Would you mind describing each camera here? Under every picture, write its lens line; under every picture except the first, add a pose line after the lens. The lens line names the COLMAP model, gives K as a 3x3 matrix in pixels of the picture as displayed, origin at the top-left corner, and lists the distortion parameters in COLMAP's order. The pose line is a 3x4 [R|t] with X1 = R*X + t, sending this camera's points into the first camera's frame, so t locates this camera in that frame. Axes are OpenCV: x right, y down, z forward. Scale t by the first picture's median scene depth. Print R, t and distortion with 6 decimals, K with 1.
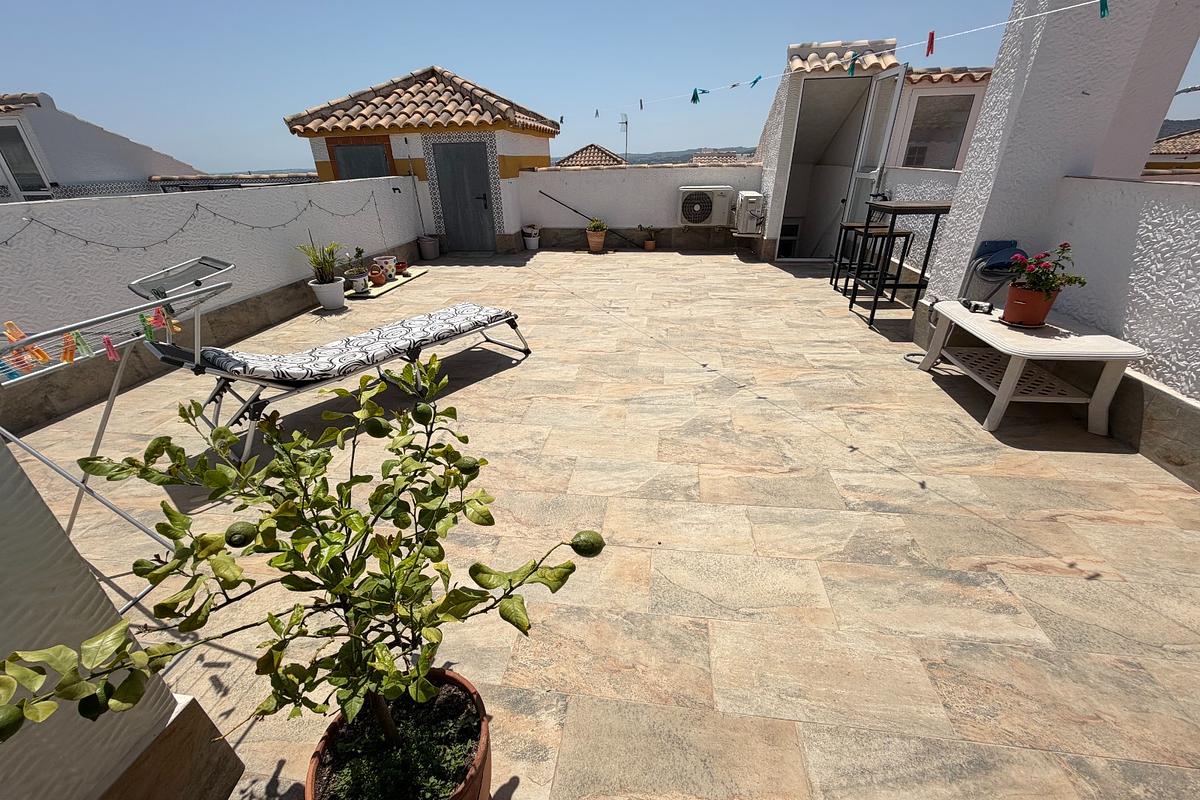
lens RADIAL K [[481.5, 0, 598.4], [0, 481.5, 405.3], [0, 0, 1]] dist [-0.000125, -0.000123]
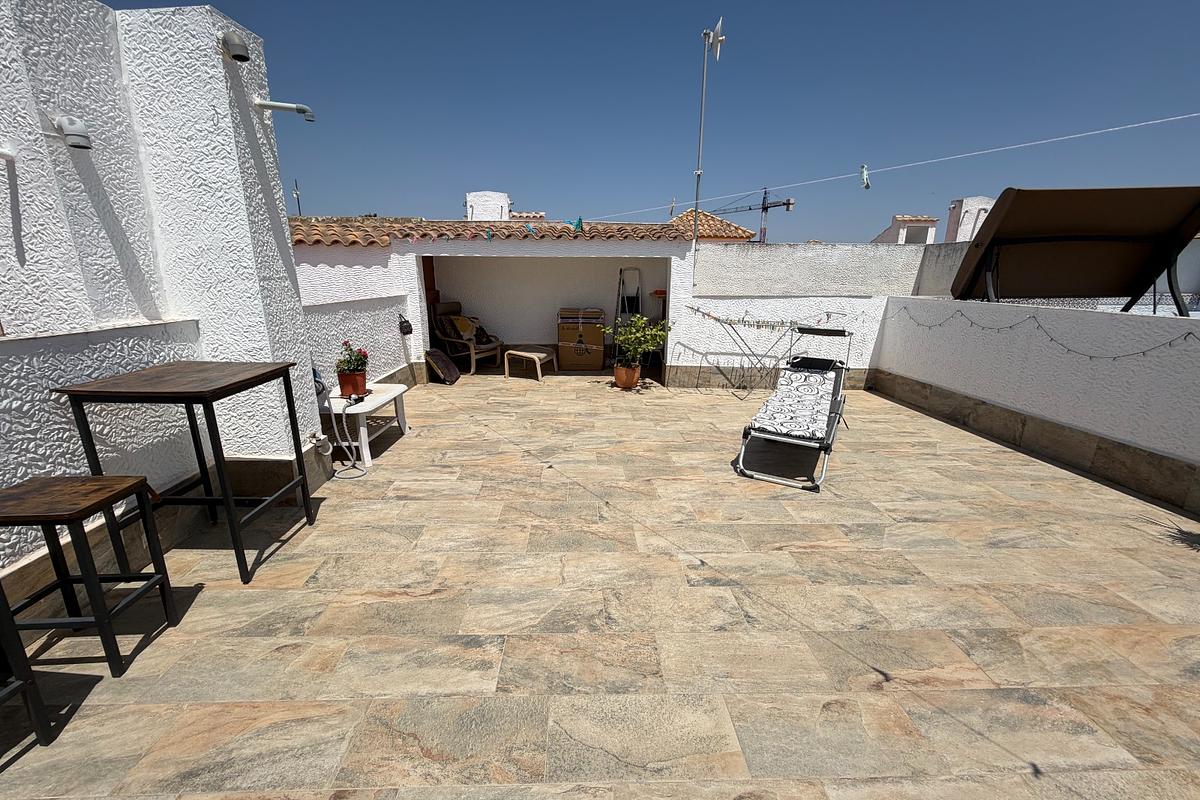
lens RADIAL K [[481.5, 0, 596.7], [0, 481.5, 400.2], [0, 0, 1]] dist [-0.000125, -0.000123]
pose [[-0.984544, 0.057069, -0.165578, 0.333694], [-0.068040, 0.746524, 0.661870, -0.977454], [0.161380, 0.662907, -0.731103, 1.827686]]
